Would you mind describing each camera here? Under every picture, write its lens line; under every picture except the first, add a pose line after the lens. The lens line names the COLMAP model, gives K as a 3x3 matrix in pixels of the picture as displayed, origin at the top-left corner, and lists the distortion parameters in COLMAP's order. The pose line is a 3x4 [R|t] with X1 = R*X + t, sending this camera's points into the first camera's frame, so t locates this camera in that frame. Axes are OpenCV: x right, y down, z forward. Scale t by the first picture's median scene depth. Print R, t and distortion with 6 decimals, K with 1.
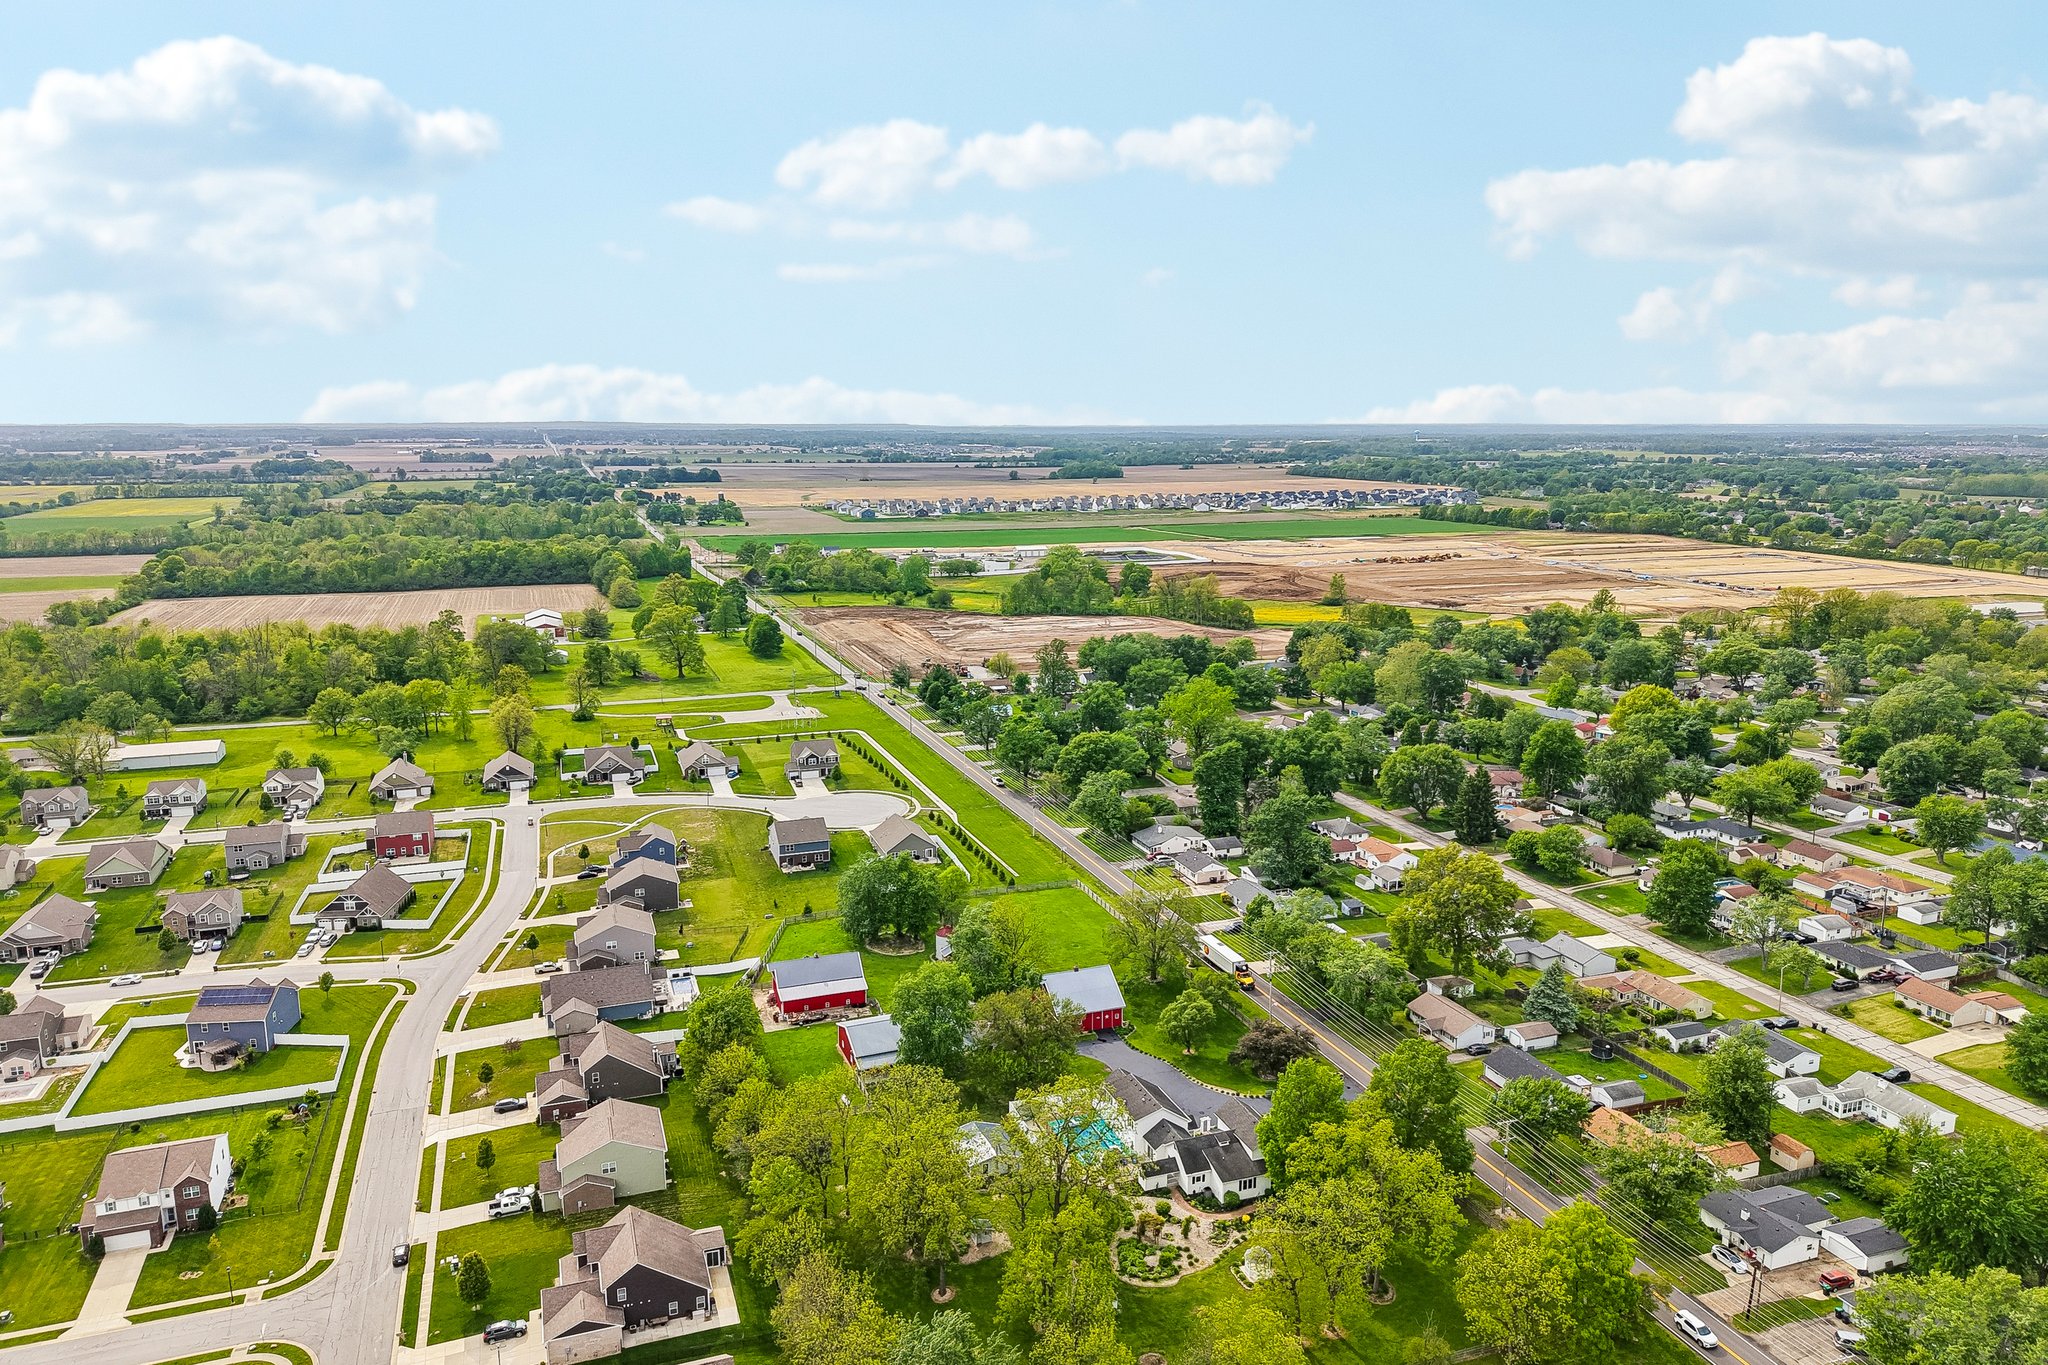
lens RADIAL K [[1361.6, 0, 1024.0], [0, 1361.6, 682.5], [0, 0, 1]] dist [0.046376, -0.064063]
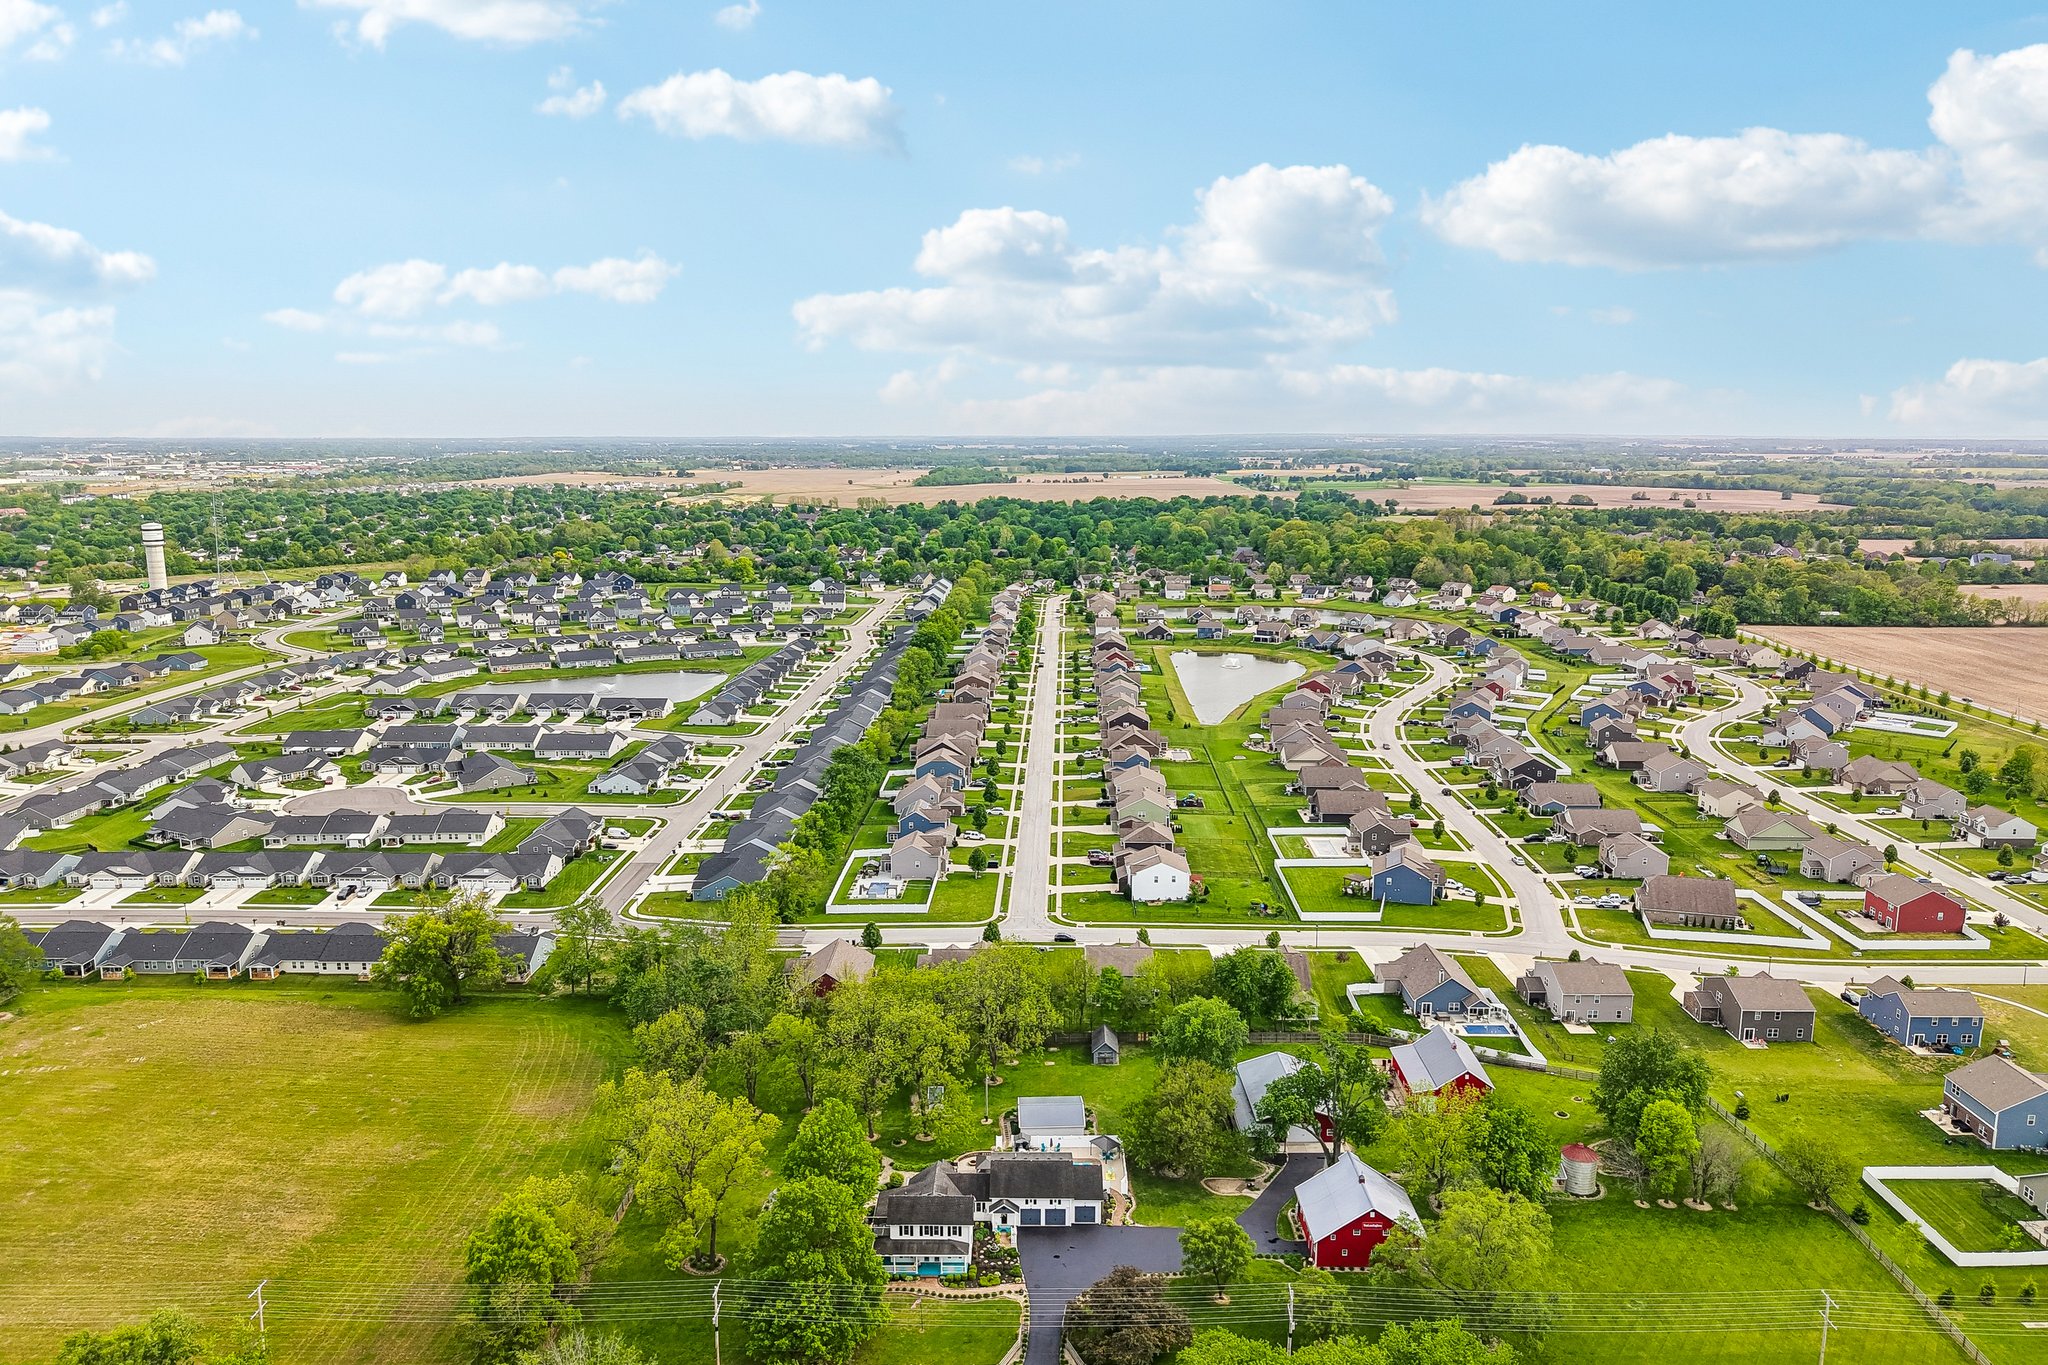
lens RADIAL K [[1361.6, 0, 1024.0], [0, 1361.6, 682.5], [0, 0, 1]] dist [0.046376, -0.064063]
pose [[-0.346206, 0.170767, -0.922486, 0.616016], [-0.181353, 0.952566, 0.244396, -0.159574], [0.920463, 0.251907, -0.298815, 0.835495]]
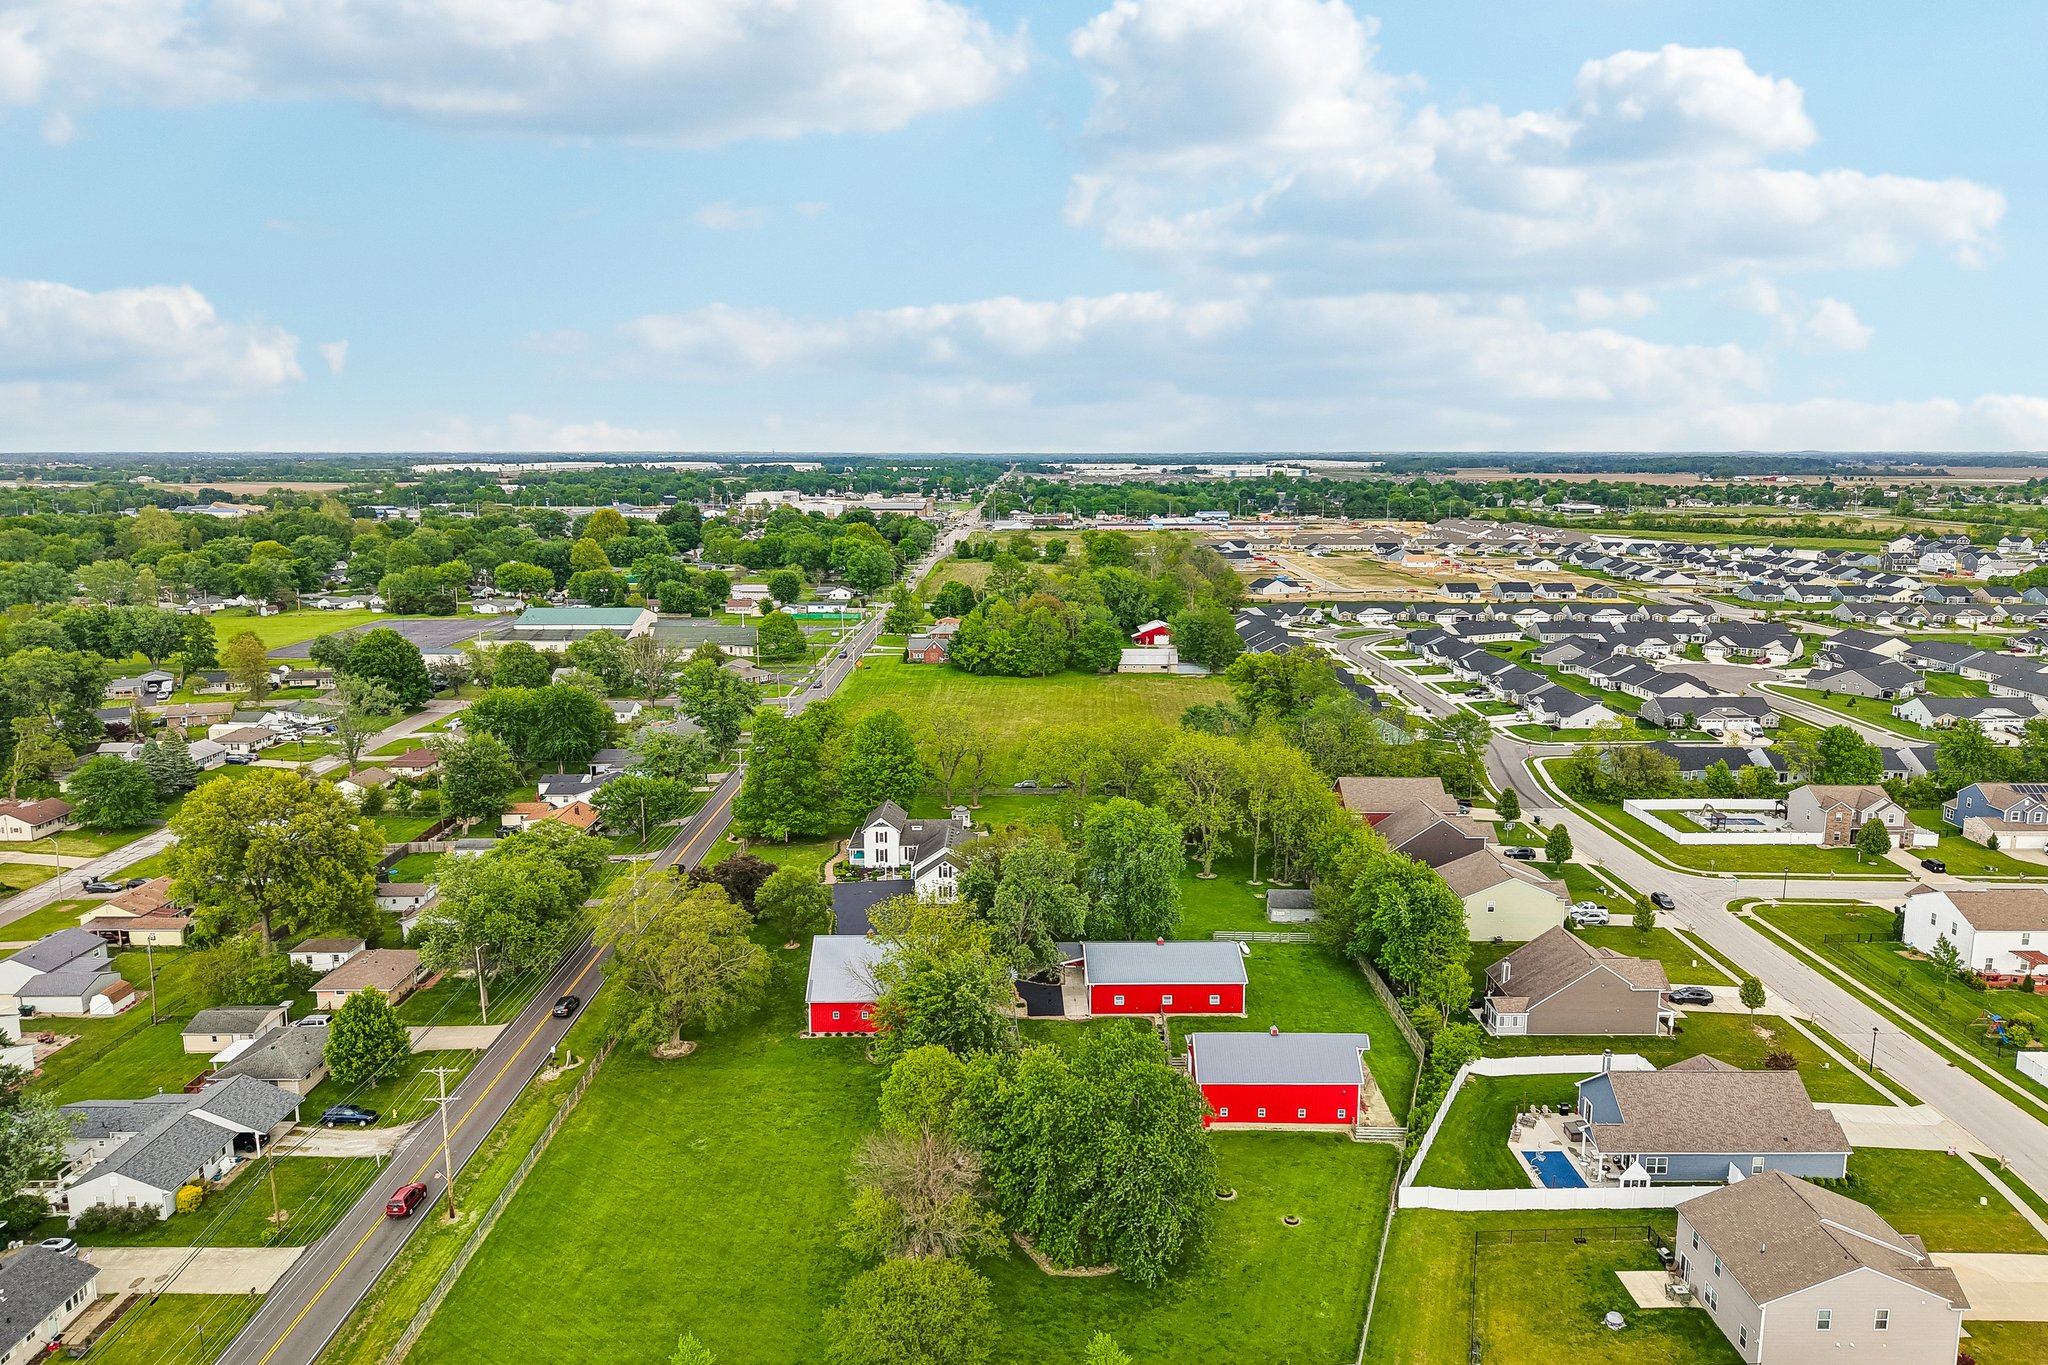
lens RADIAL K [[1361.6, 0, 1024.0], [0, 1361.6, 682.5], [0, 0, 1]] dist [0.046376, -0.064063]
pose [[-0.939532, -0.049954, 0.338799, -0.206393], [0.073591, 0.936743, 0.342194, -0.101118], [-0.334461, 0.346434, -0.876424, 1.273875]]
